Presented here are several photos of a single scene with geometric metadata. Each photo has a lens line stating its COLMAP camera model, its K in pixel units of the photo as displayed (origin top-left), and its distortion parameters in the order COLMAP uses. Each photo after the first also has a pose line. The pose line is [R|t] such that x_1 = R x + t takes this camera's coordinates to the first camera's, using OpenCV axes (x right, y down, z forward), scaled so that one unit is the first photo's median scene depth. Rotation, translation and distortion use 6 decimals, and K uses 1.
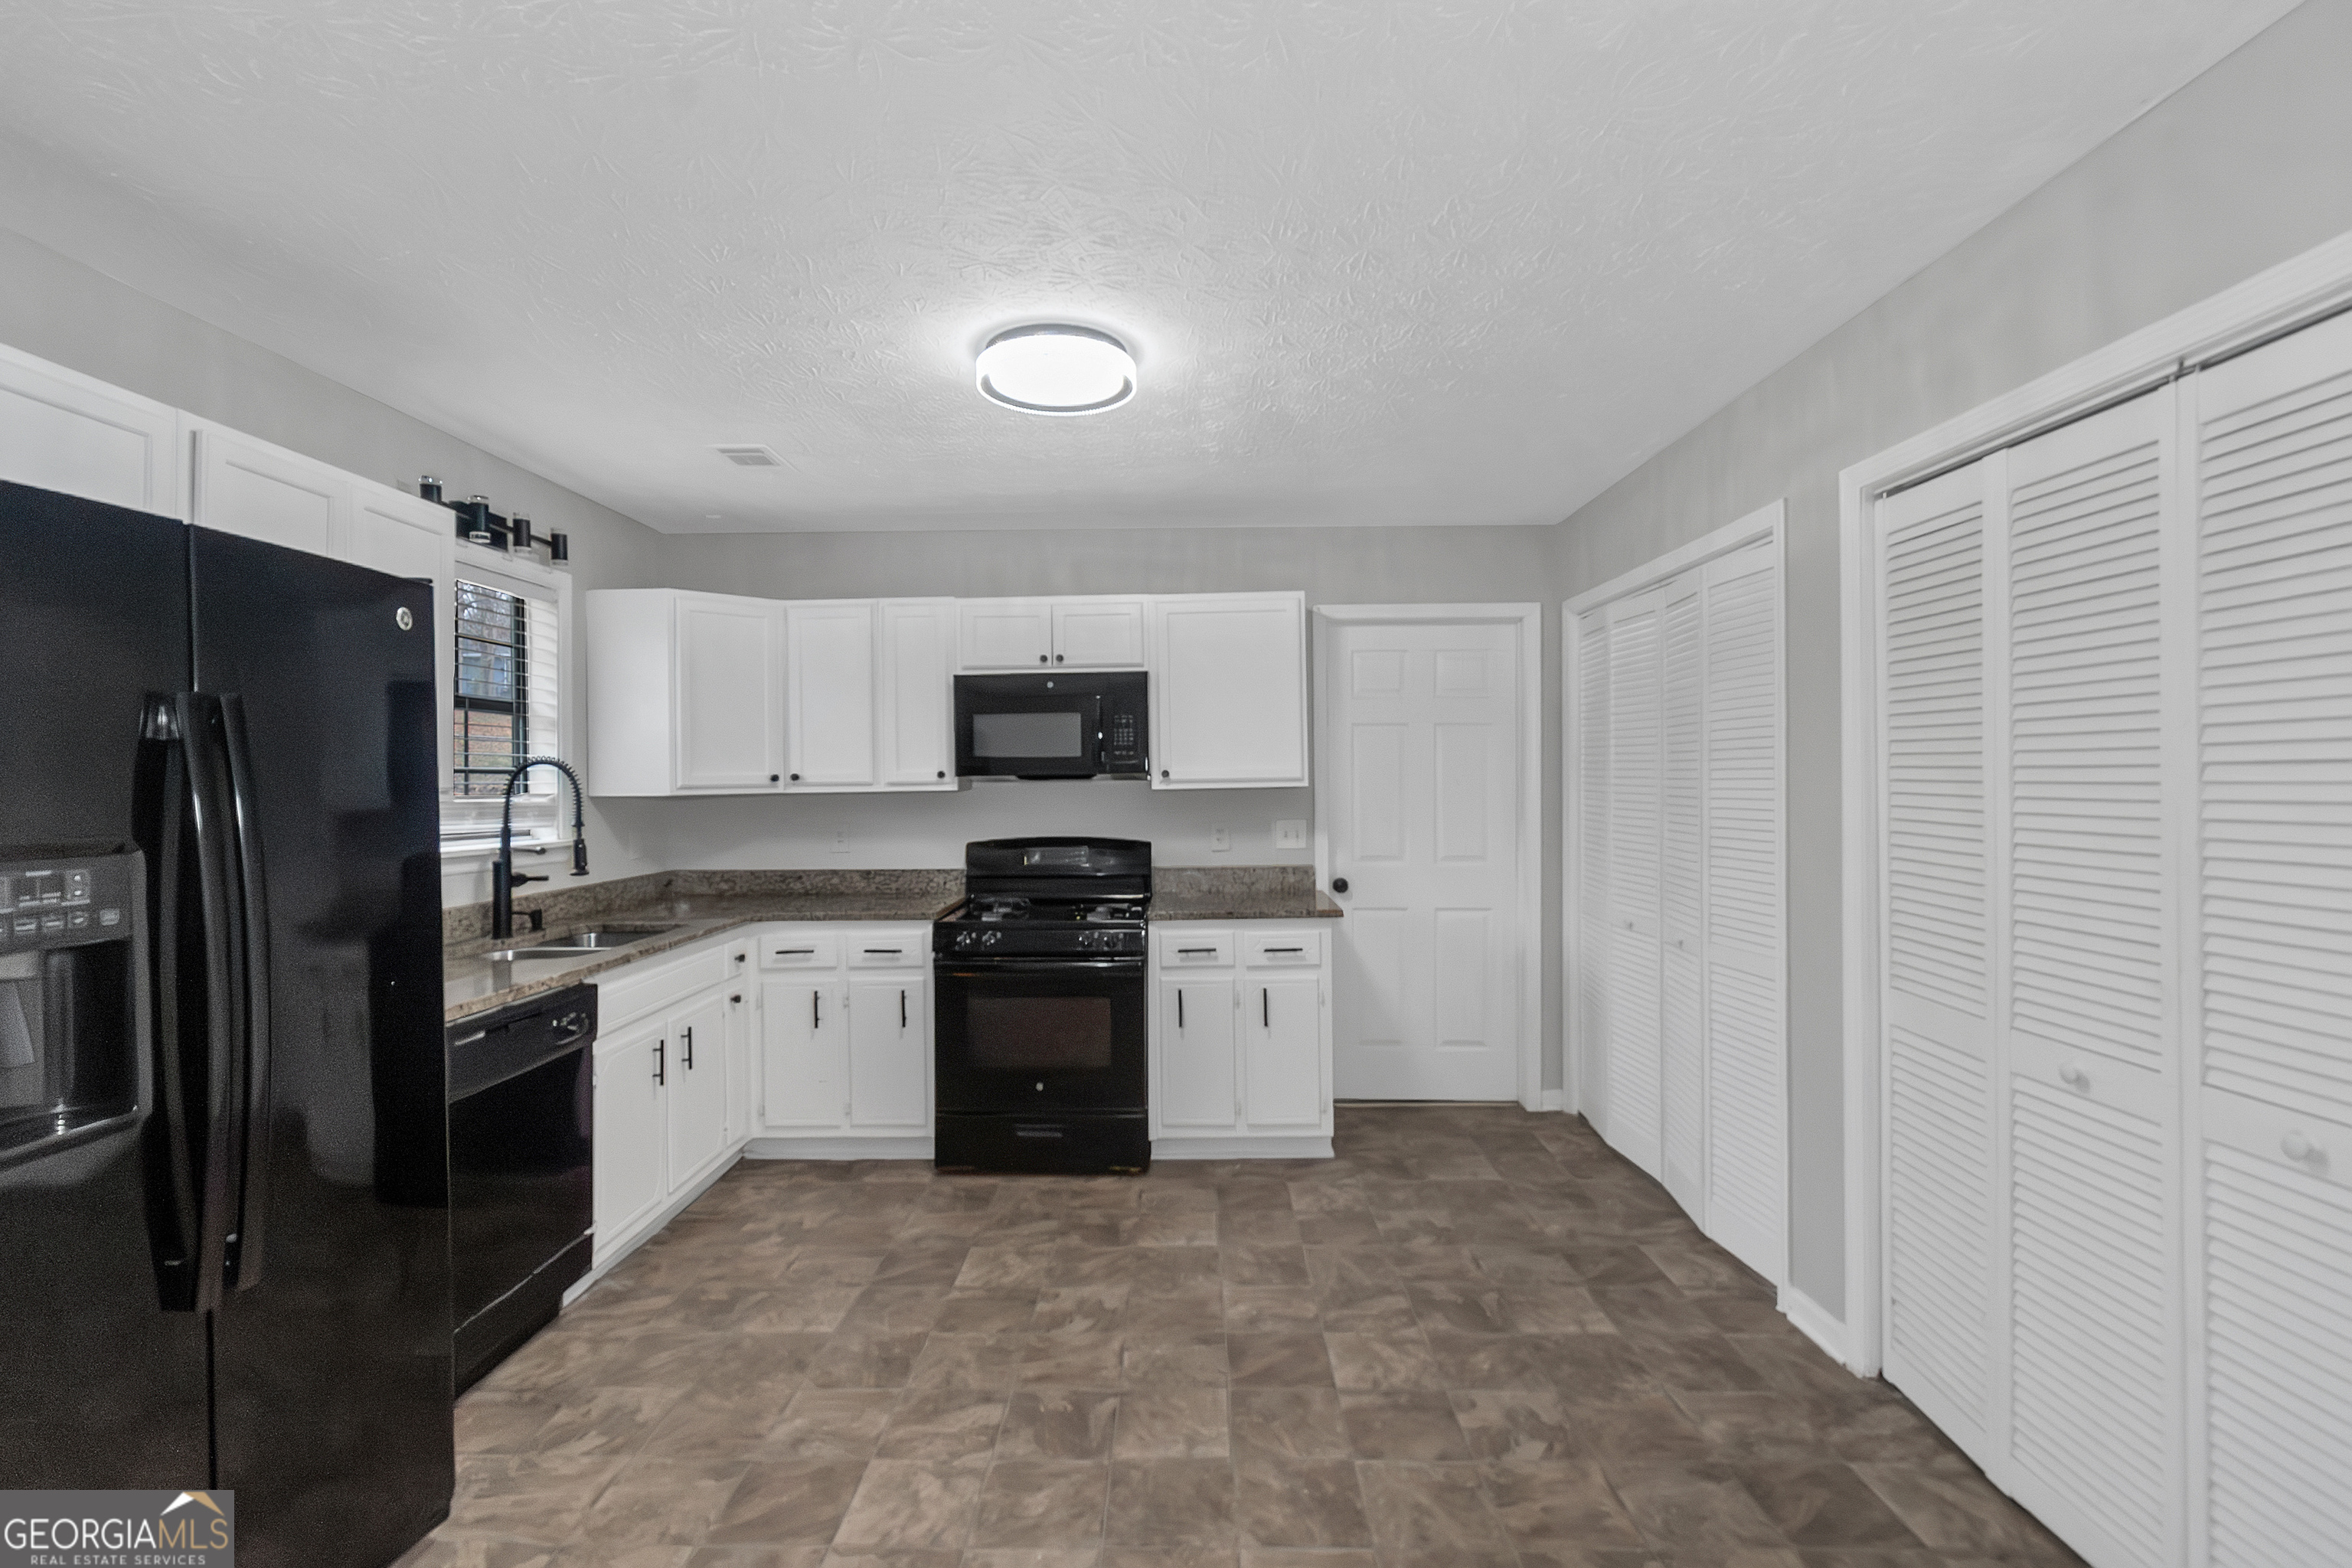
lens RADIAL K [[1067.8, 0, 1171.4], [0, 1067.8, 778.9], [0, 0, 1]] dist [0.001189, -0.000040]
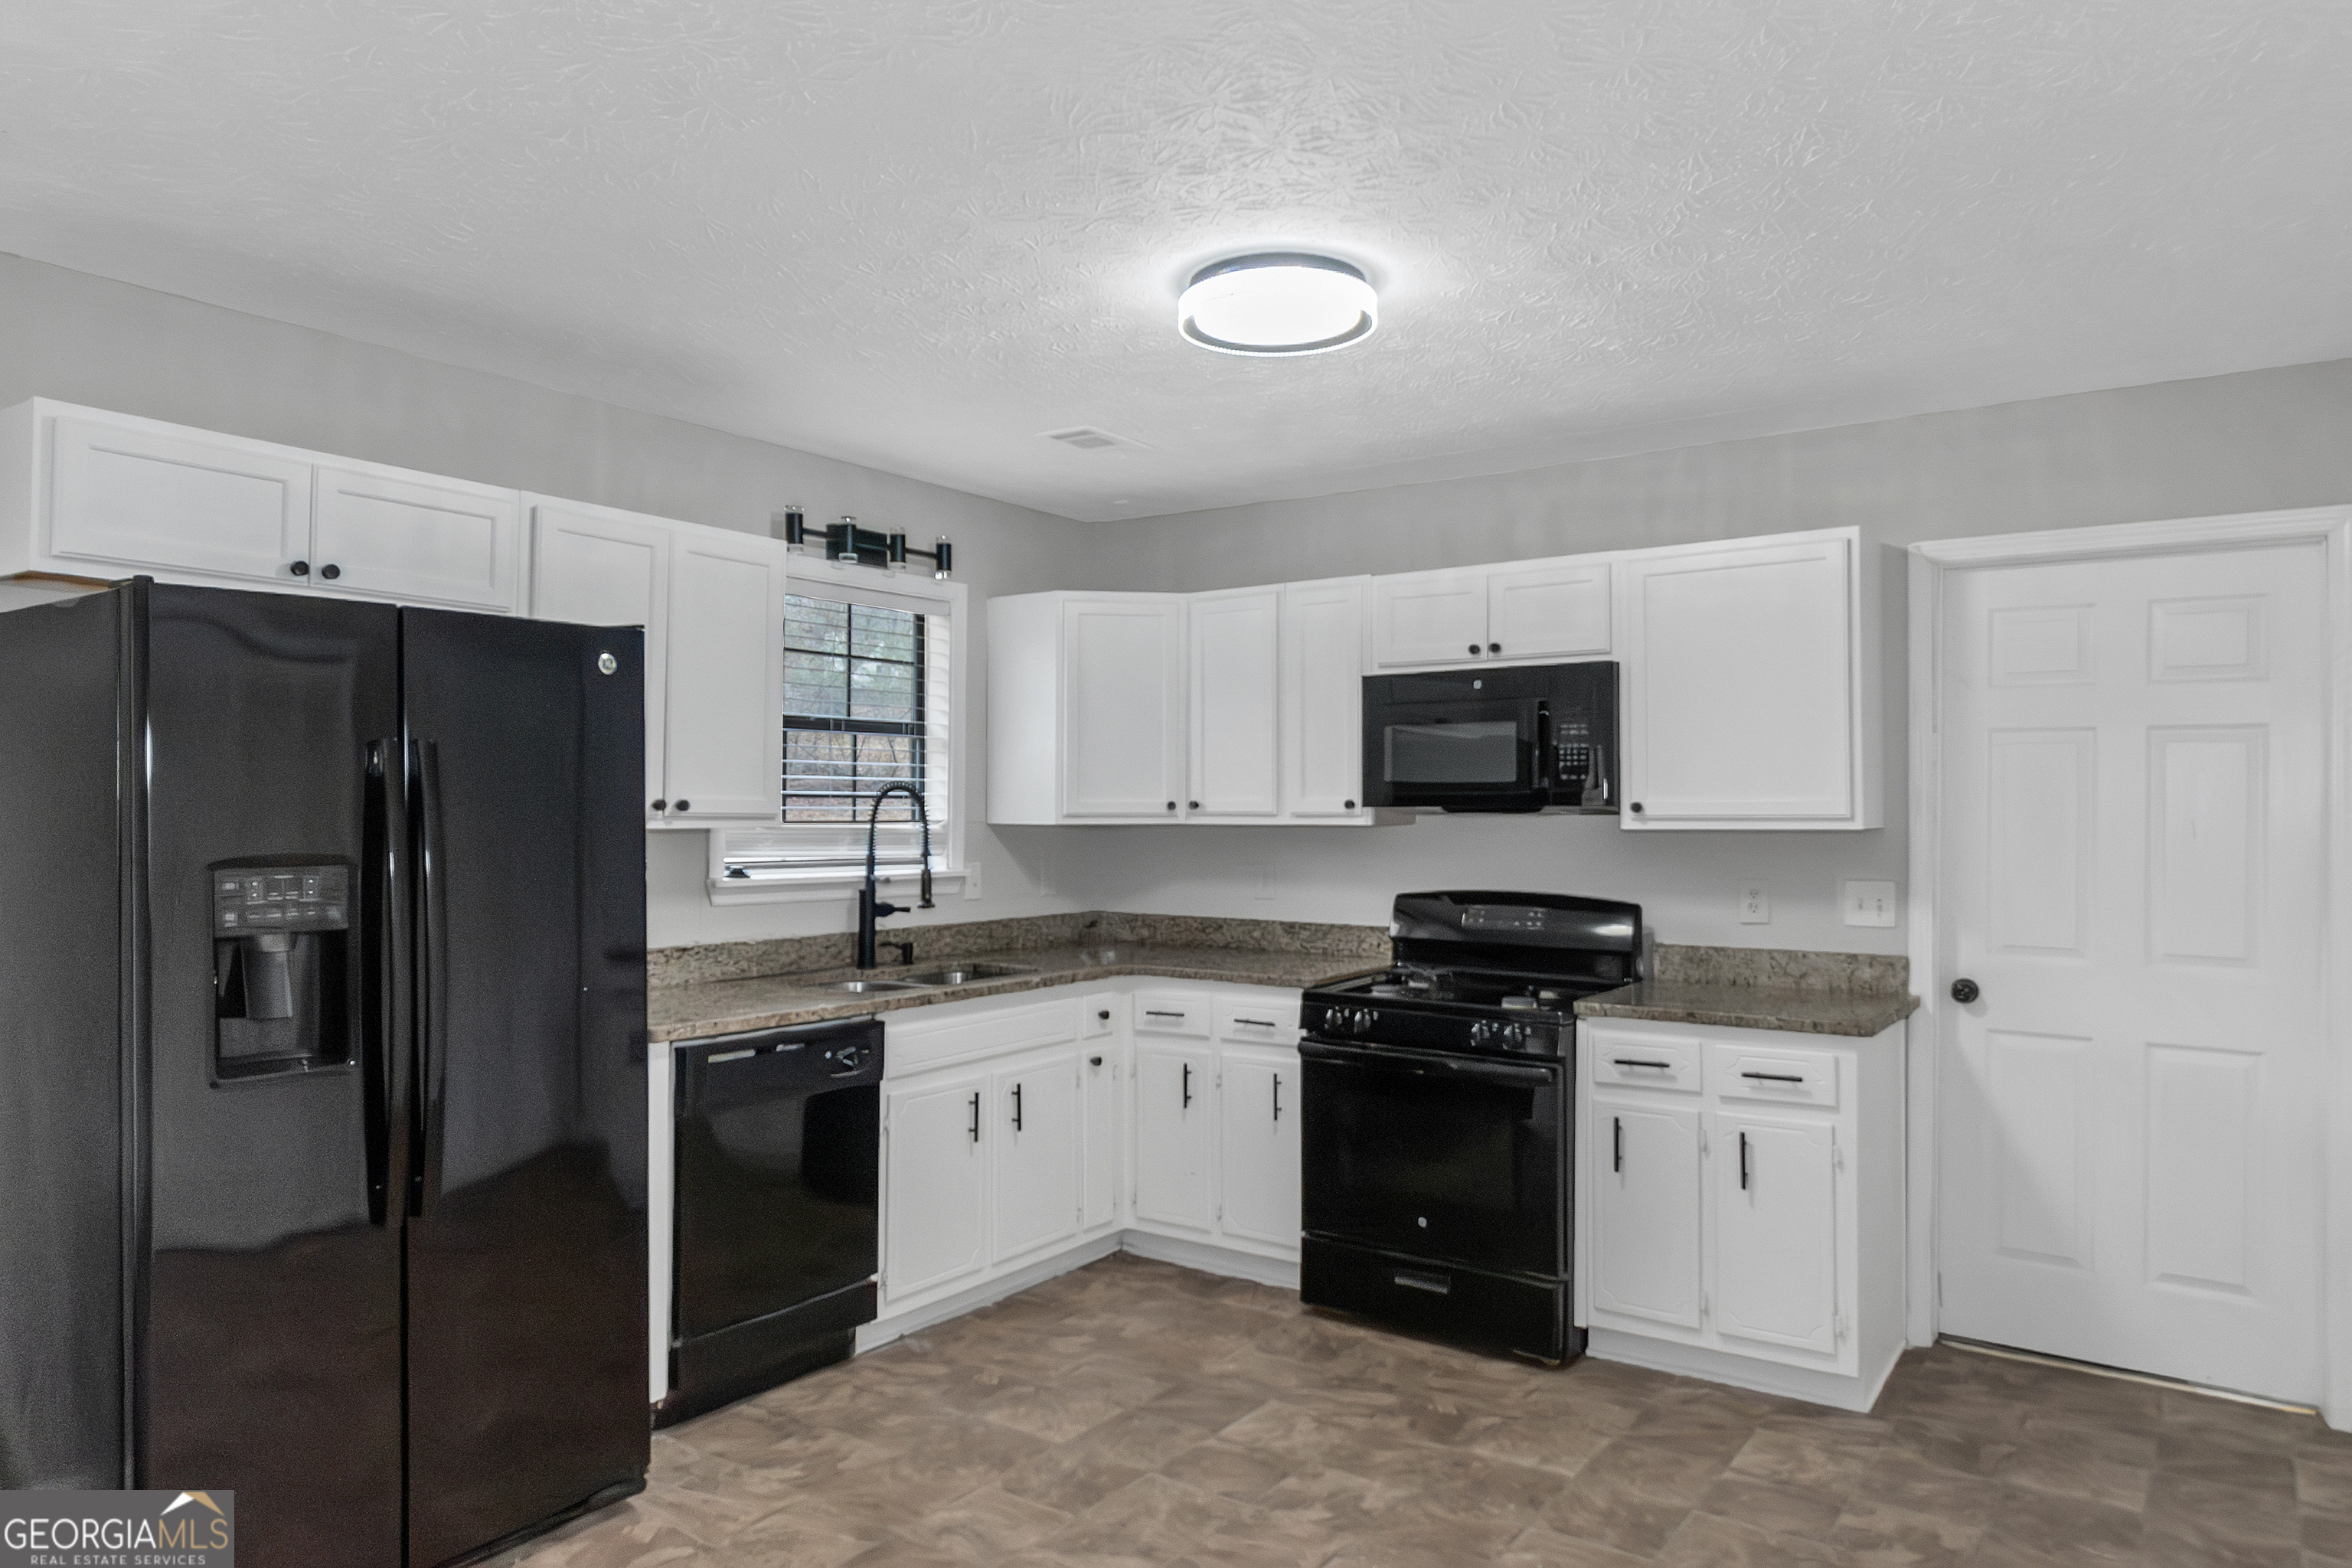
lens RADIAL K [[1522.6, 0, 1158.0], [0, 1522.6, 787.1], [0, 0, 1]] dist [-0.001111, -0.000710]
pose [[0.823984, 0.005579, -0.566586, 0.325066], [-0.010966, 0.999921, -0.006102, -0.008984], [0.566507, 0.011241, 0.823980, 0.008983]]
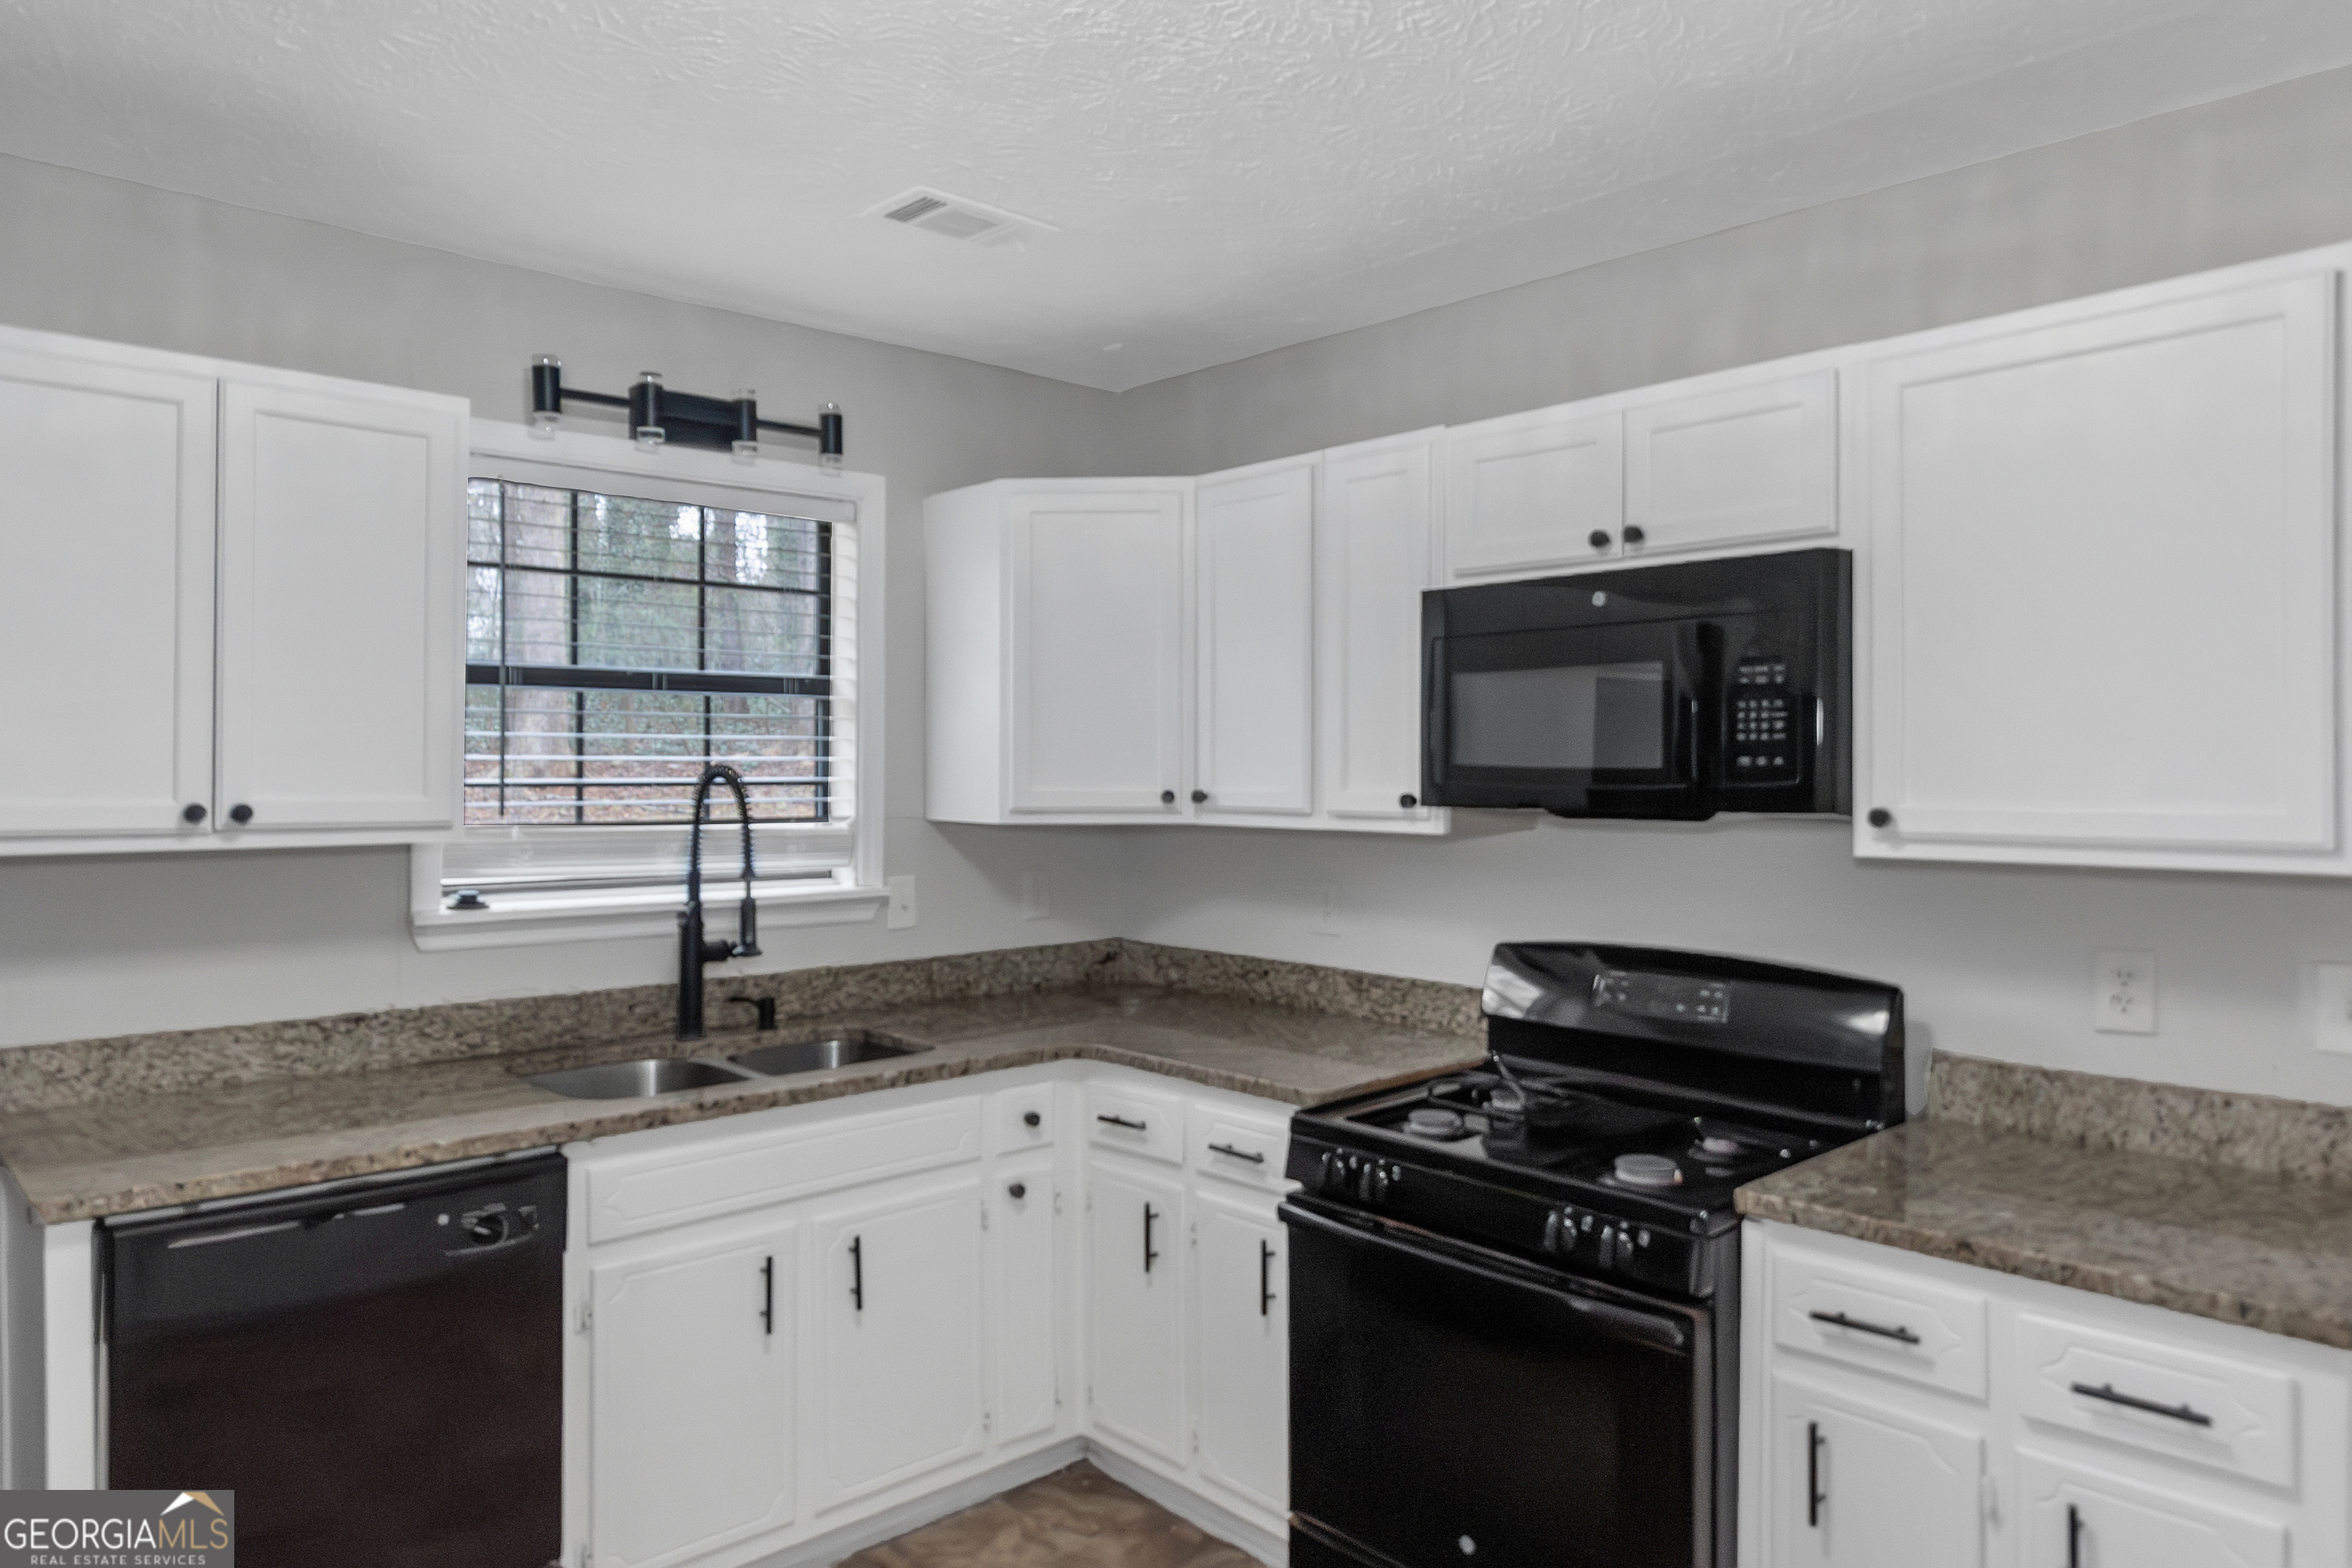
lens RADIAL K [[1546.9, 0, 1165.6], [0, 1546.9, 778.7], [0, 0, 1]] dist [0.000603, 0.000224]
pose [[0.686428, 0.021017, -0.726894, 0.235210], [-0.007890, 0.999739, 0.021454, -0.030464], [0.727155, -0.008991, 0.686414, 0.485312]]
